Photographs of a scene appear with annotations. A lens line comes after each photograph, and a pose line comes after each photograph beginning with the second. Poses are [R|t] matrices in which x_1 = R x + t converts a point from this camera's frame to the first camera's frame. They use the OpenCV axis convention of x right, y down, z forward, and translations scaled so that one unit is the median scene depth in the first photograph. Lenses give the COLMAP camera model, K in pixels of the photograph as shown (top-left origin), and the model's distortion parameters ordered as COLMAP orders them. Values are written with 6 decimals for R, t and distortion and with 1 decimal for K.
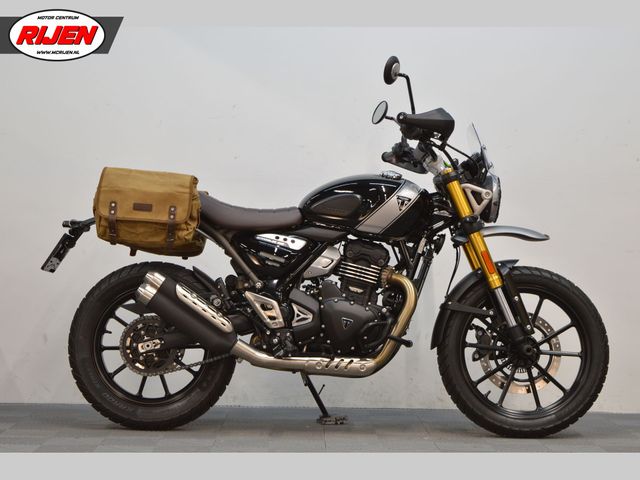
lens RADIAL K [[1462.2, 0, 319.6], [0, 1462.2, 239.9], [0, 0, 1]] dist [0.123376, 0.000000]
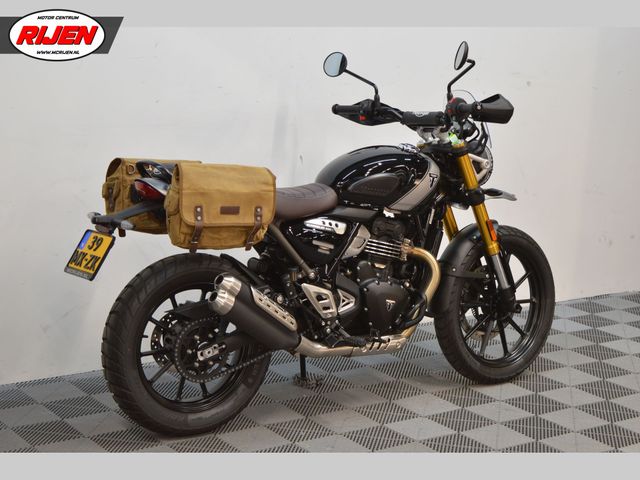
lens RADIAL K [[1250.0, 0, 319.3], [0, 1250.0, 239.4], [0, 0, 1]] dist [-0.069501, 0.000000]
pose [[0.820203, -0.090267, 0.564906, -0.492521], [-0.035778, 0.977446, 0.208134, -0.160386], [-0.570953, -0.190924, 0.798474, 0.353242]]
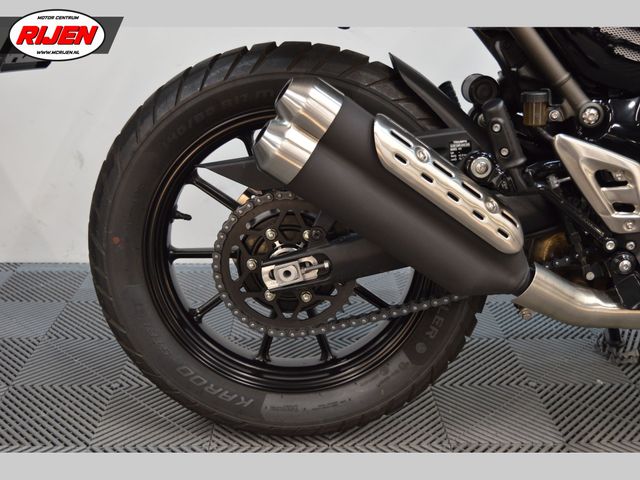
lens RADIAL K [[767.2, 0, 319.8], [0, 767.2, 236.7], [0, 0, 1]] dist [-0.055539, 0.000000]
pose [[0.999825, -0.006160, 0.017656, -0.111851], [0.000284, 0.949079, 0.315037, -0.000113], [-0.018698, -0.314977, 0.948915, 0.811035]]
